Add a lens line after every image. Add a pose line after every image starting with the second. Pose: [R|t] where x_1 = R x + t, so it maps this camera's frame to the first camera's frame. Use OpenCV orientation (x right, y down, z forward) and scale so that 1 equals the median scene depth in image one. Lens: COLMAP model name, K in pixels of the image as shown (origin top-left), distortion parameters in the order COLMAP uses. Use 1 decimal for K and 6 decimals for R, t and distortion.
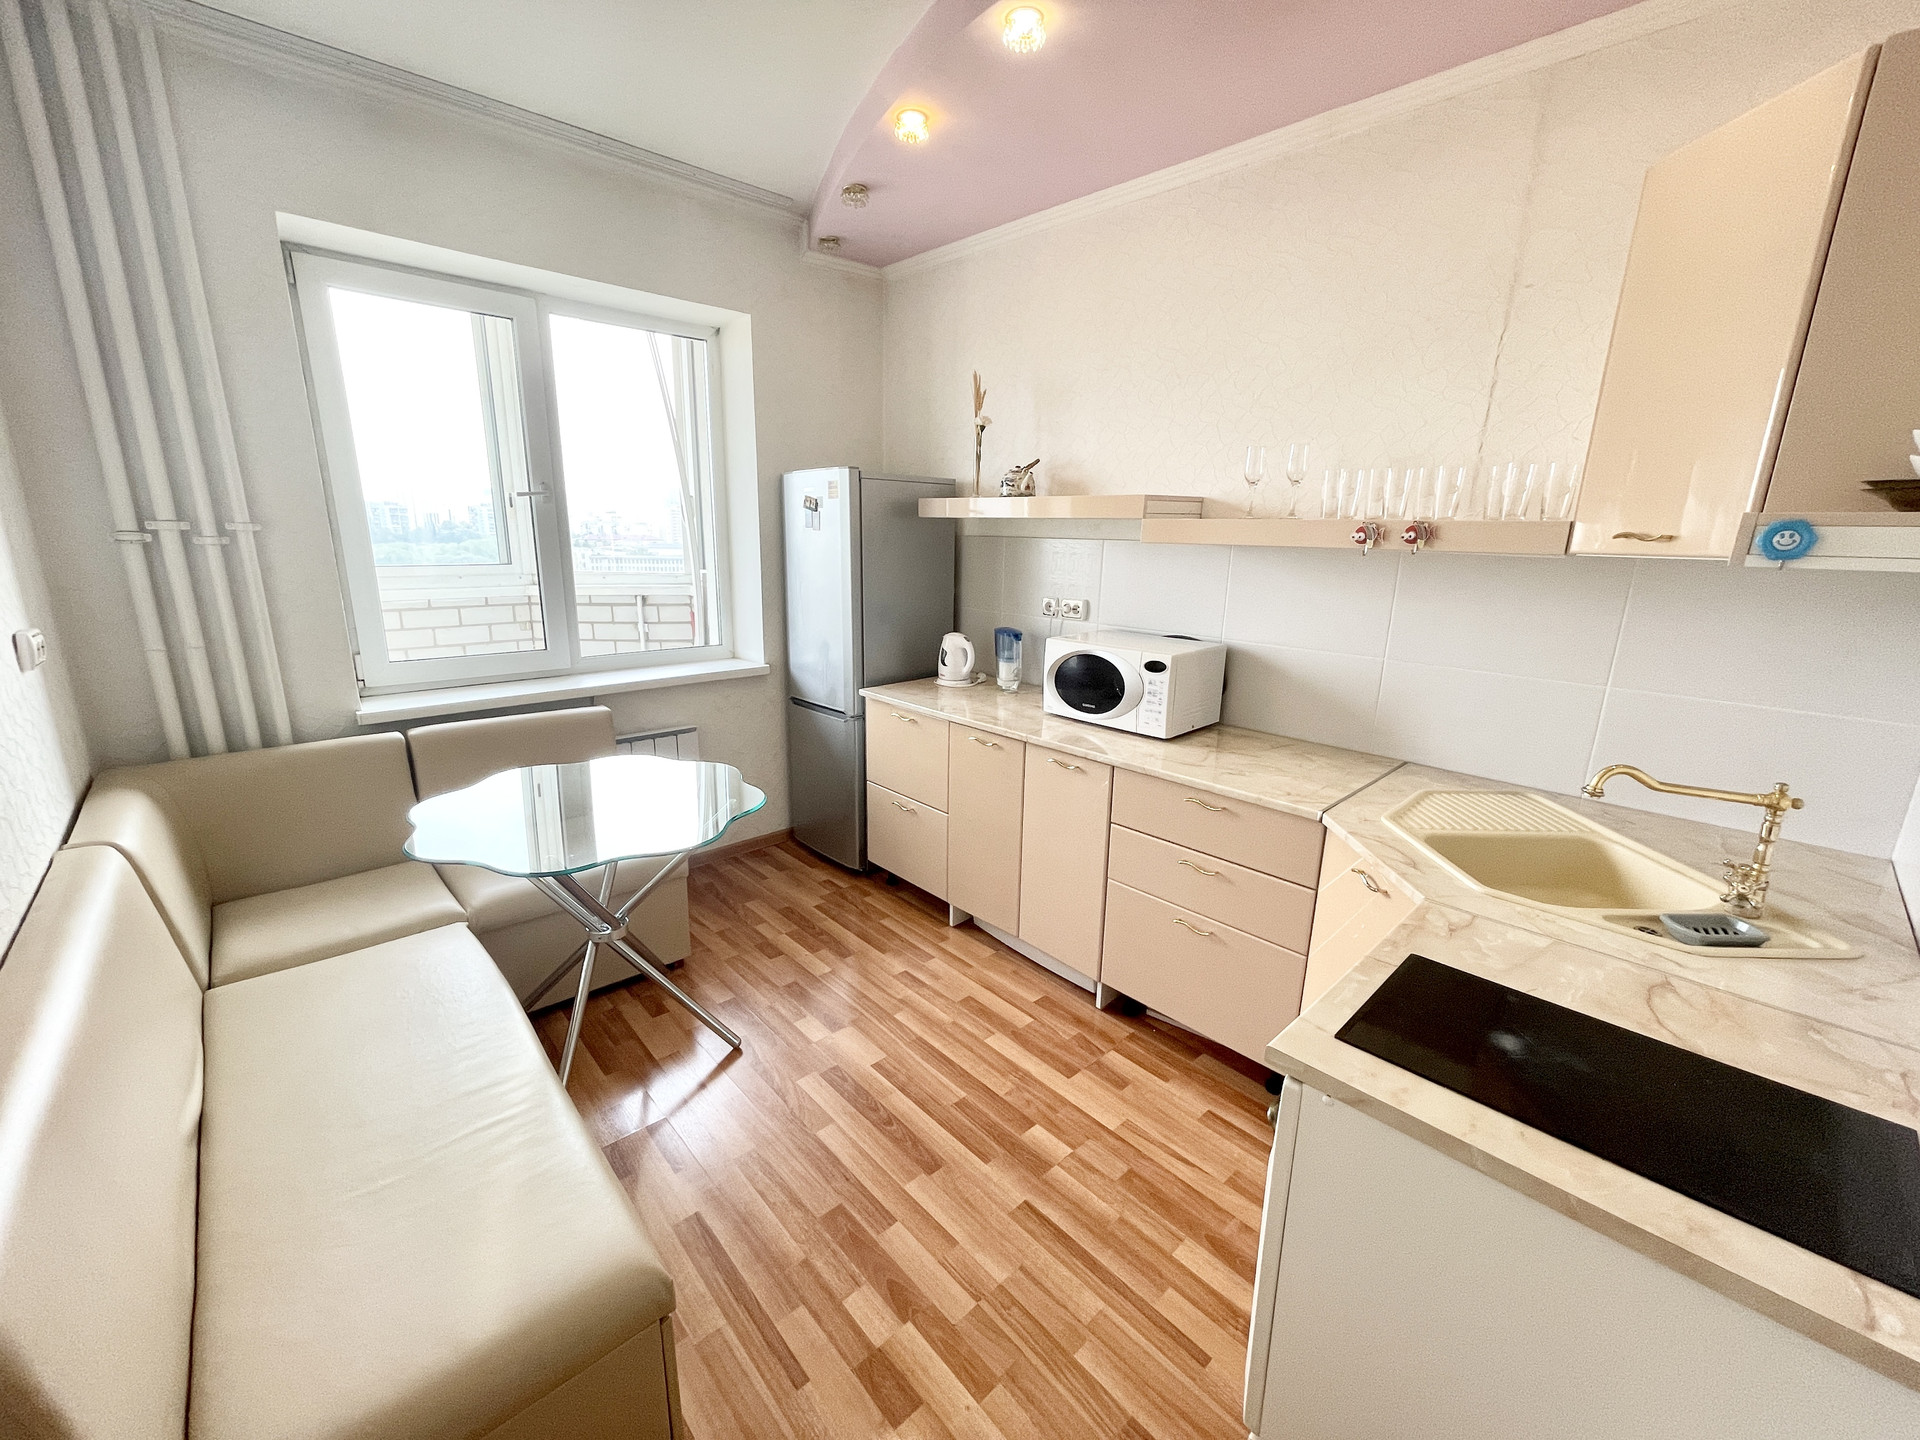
lens RADIAL K [[772.6, 0, 952.9], [0, 772.6, 721.2], [0, 0, 1]] dist [-0.000480, 0.004639]
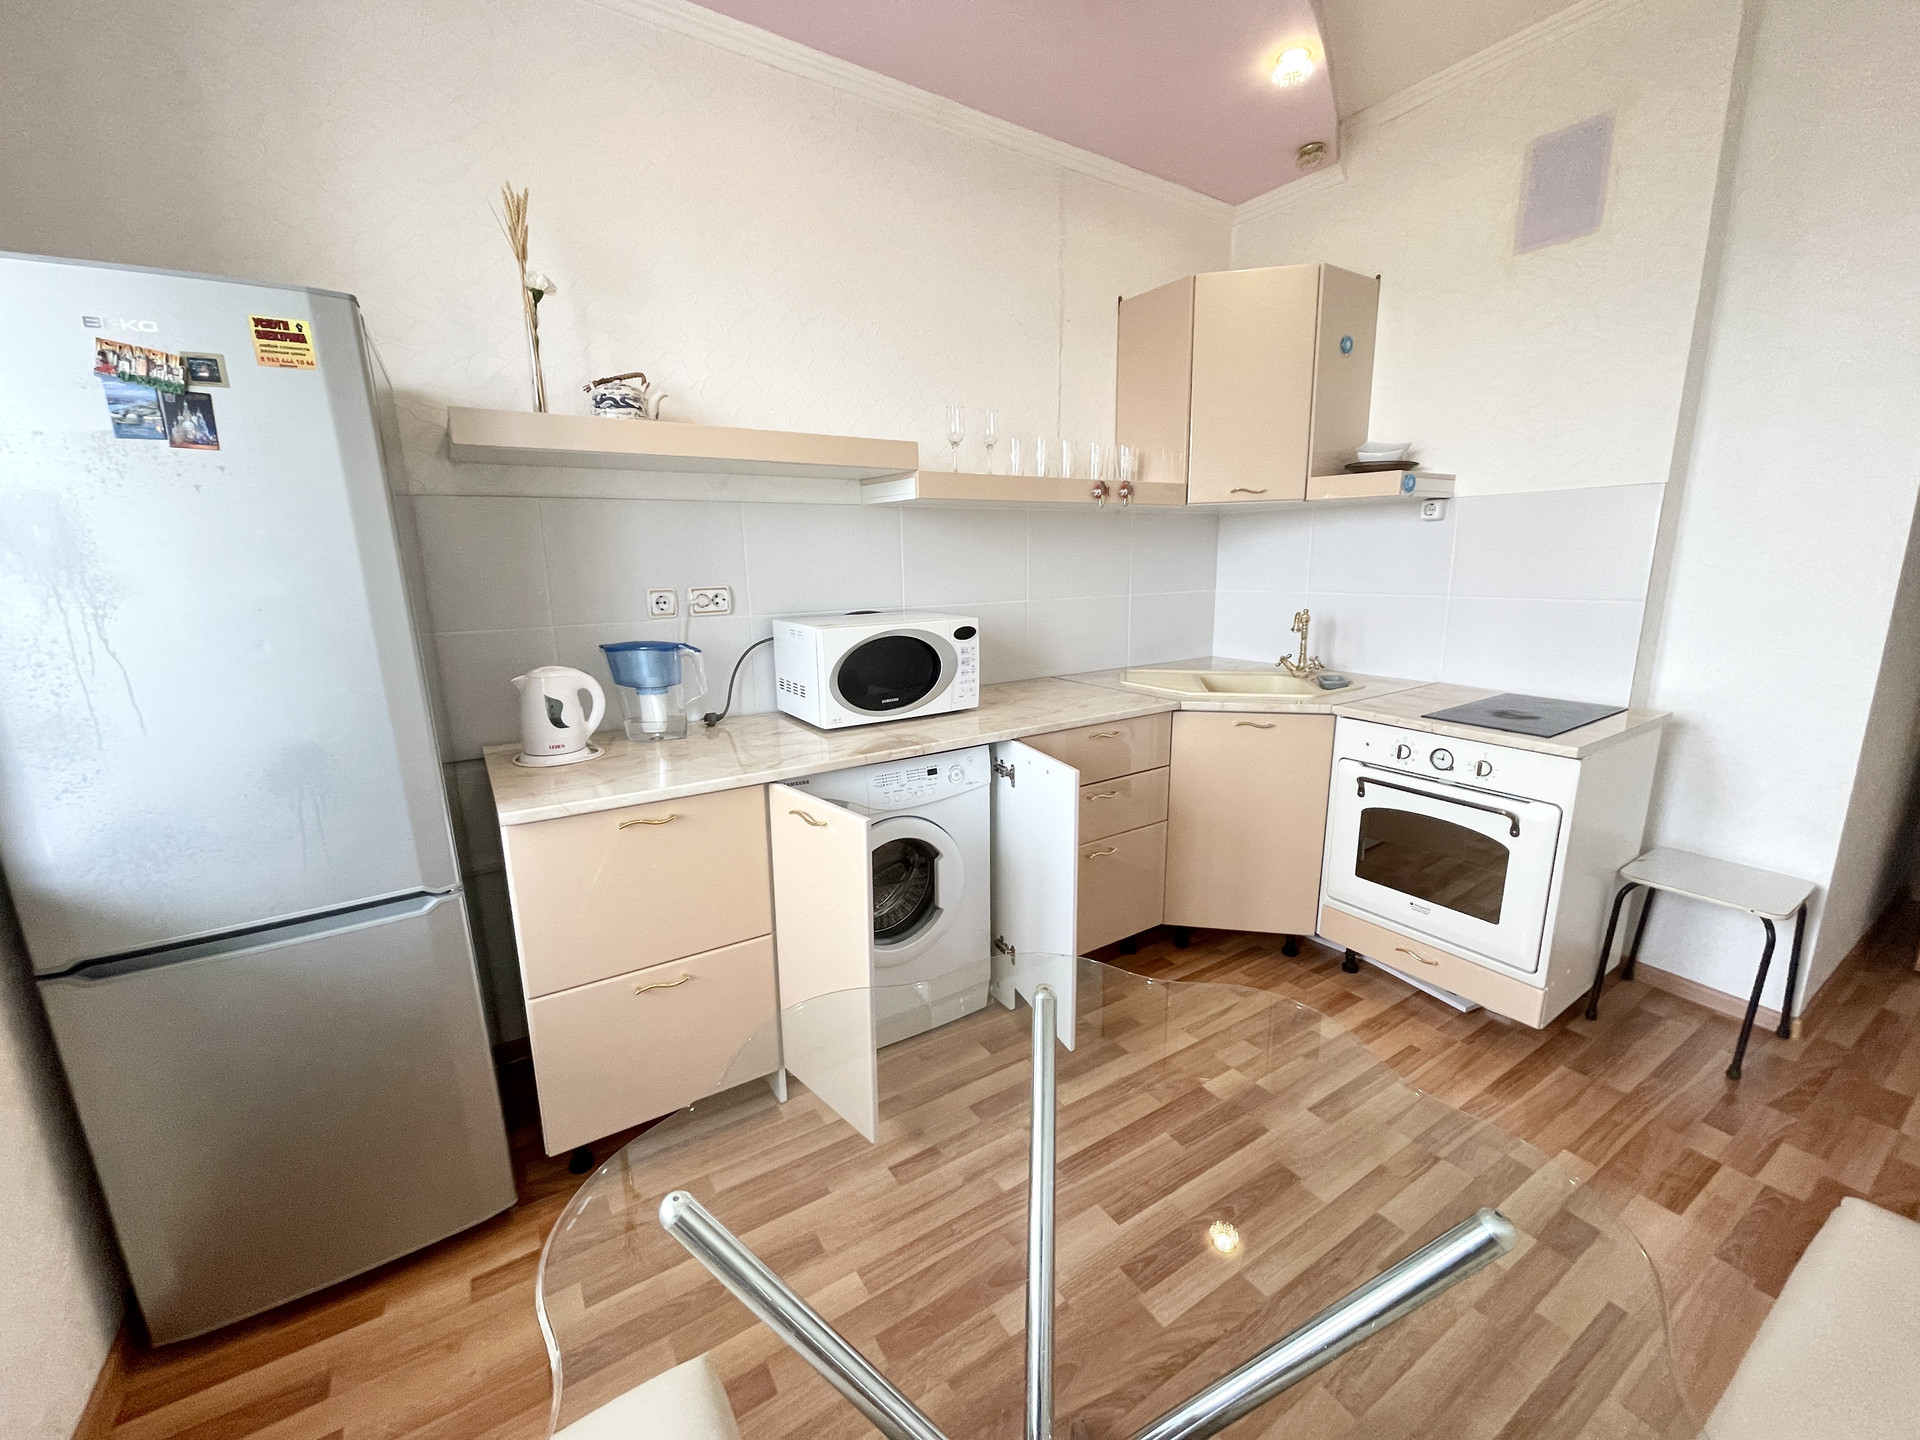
lens RADIAL K [[772.6, 0, 952.9], [0, 772.6, 721.2], [0, 0, 1]] dist [-0.000480, 0.004639]
pose [[0.176844, -0.227962, 0.957476, -0.689829], [0.256754, 0.949810, 0.178715, -0.147709], [-0.950160, 0.214231, 0.226498, 0.878132]]
